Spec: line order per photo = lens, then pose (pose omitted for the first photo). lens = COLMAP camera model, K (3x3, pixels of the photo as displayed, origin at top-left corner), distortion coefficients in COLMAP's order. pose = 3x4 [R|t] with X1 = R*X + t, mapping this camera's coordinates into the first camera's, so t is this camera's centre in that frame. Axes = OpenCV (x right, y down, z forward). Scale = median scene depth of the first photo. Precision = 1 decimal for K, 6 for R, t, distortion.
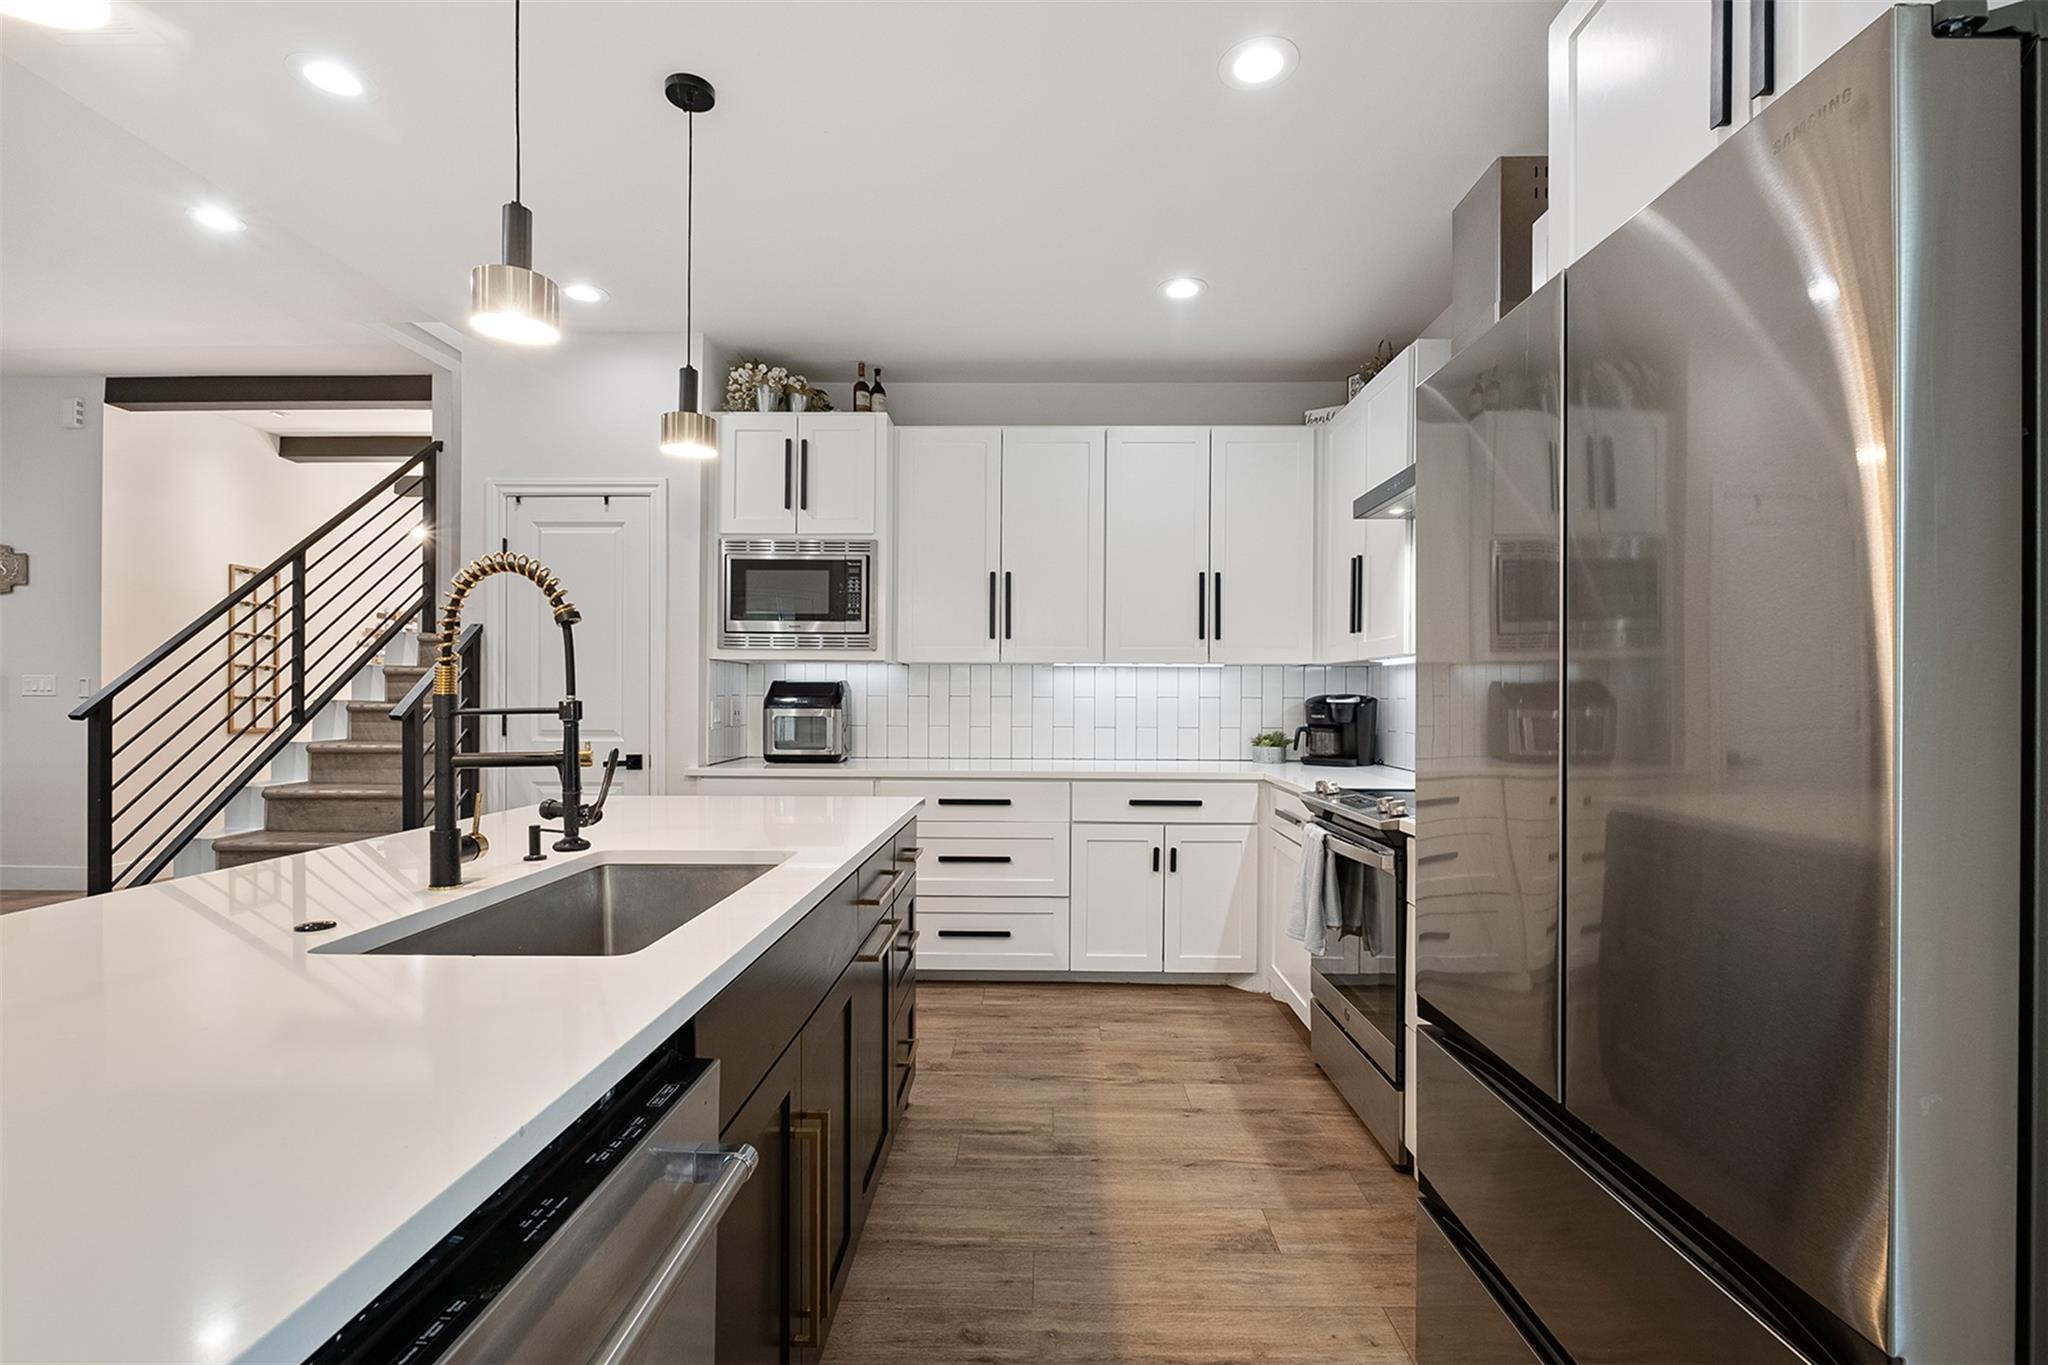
lens RADIAL K [[940.1, 0, 1022.6], [0, 940.1, 692.7], [0, 0, 1]] dist [0.002959, 0.000379]
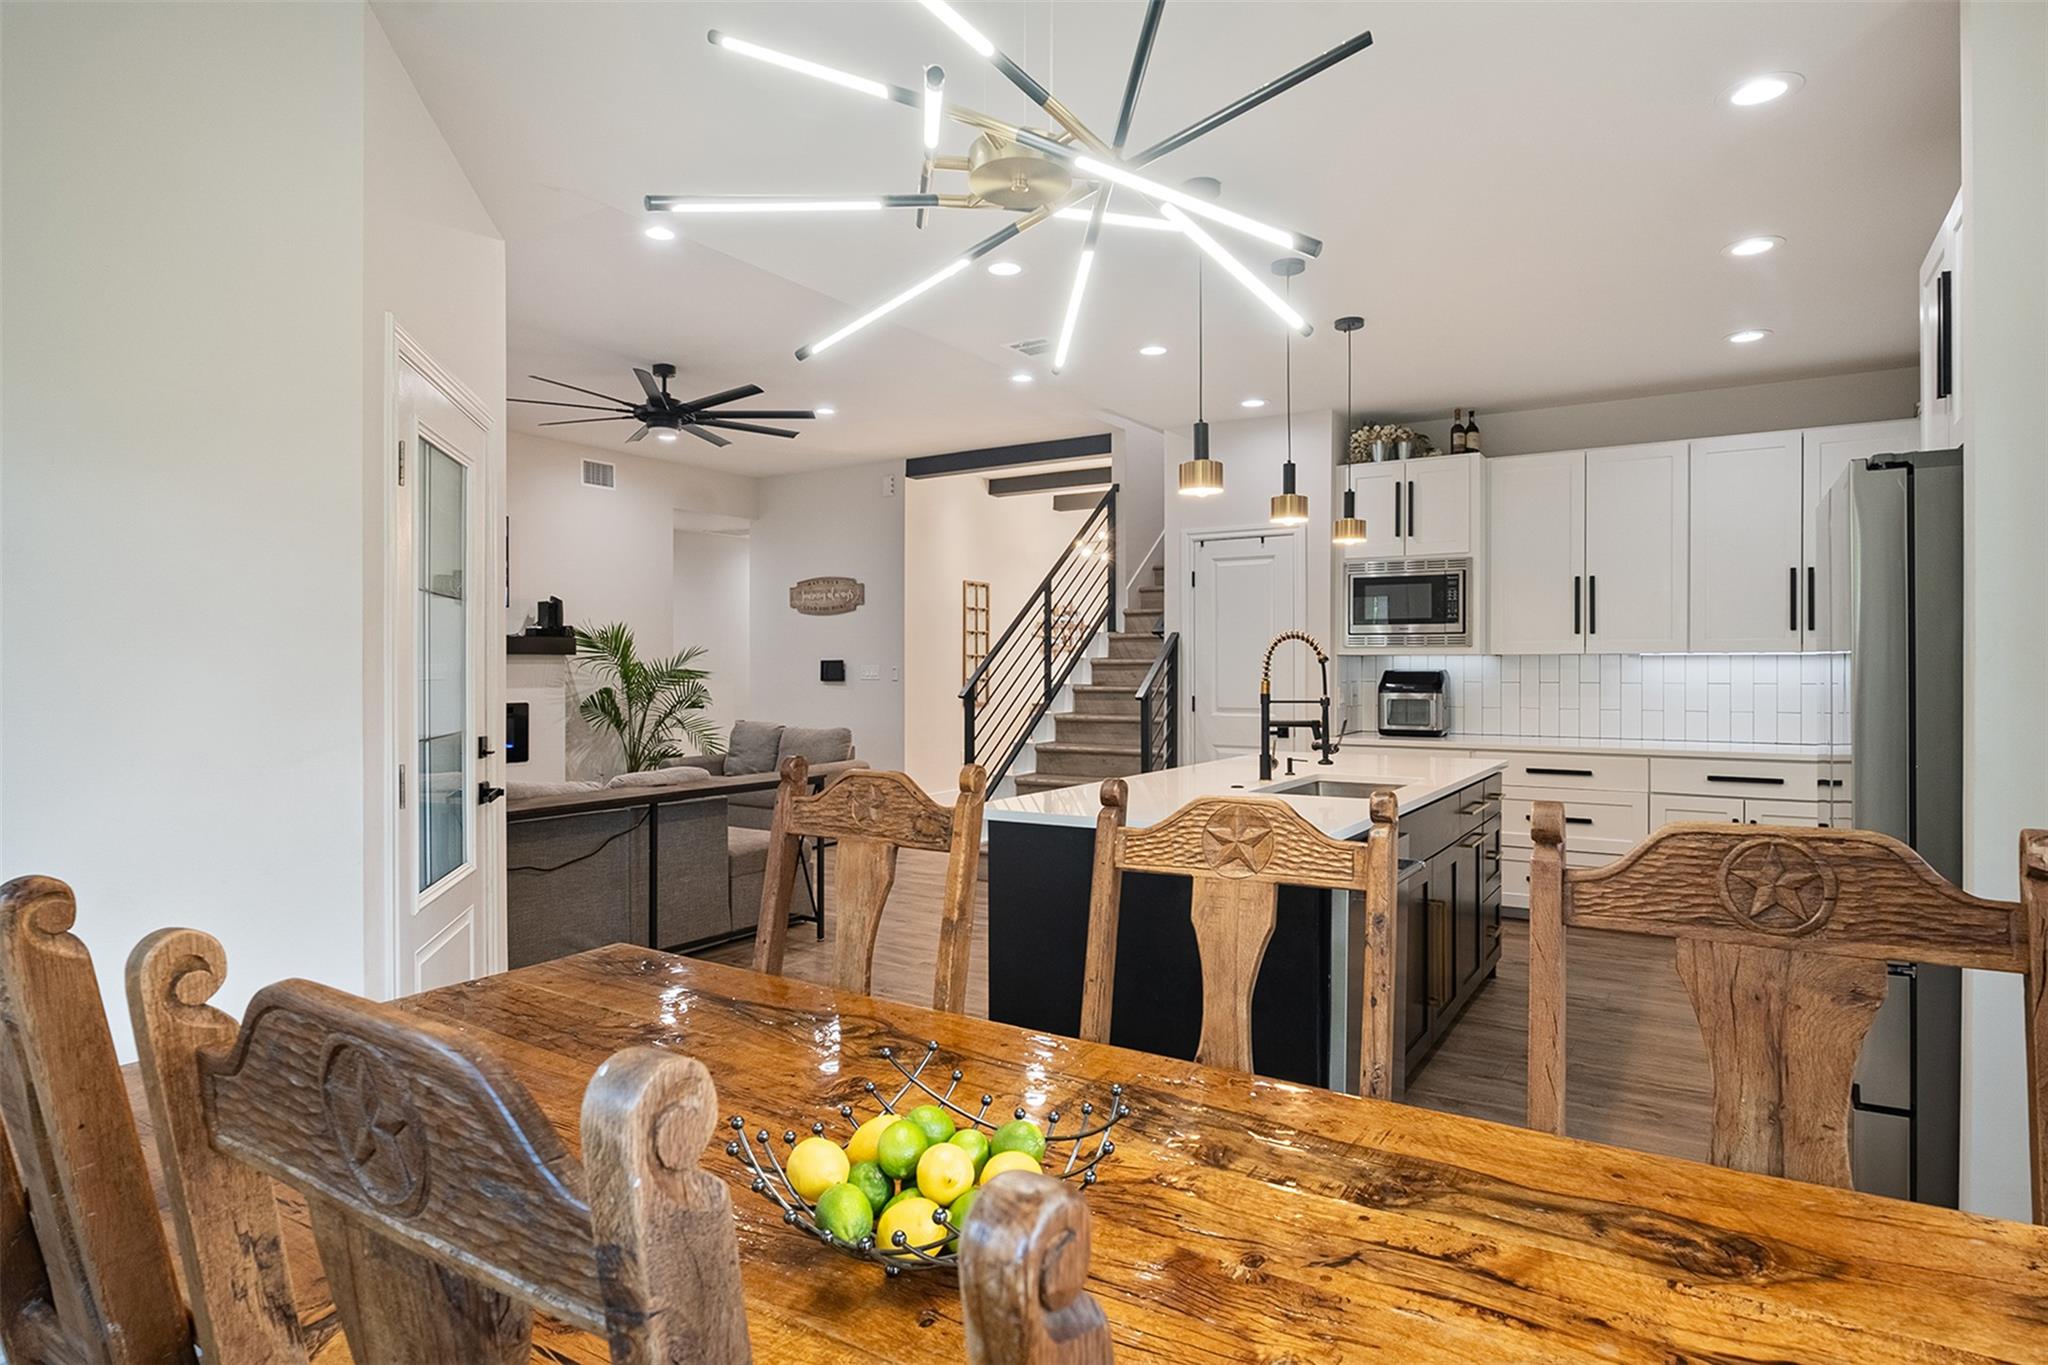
lens RADIAL K [[1116.8, 0, 1023.3], [0, 1116.8, 673.2], [0, 0, 1]] dist [-0.020887, 0.000184]
pose [[0.858054, -0.002665, -0.513553, 0.085099], [0.007224, 0.999950, 0.006882, -0.023417], [0.513509, -0.009615, 0.858031, -0.529758]]
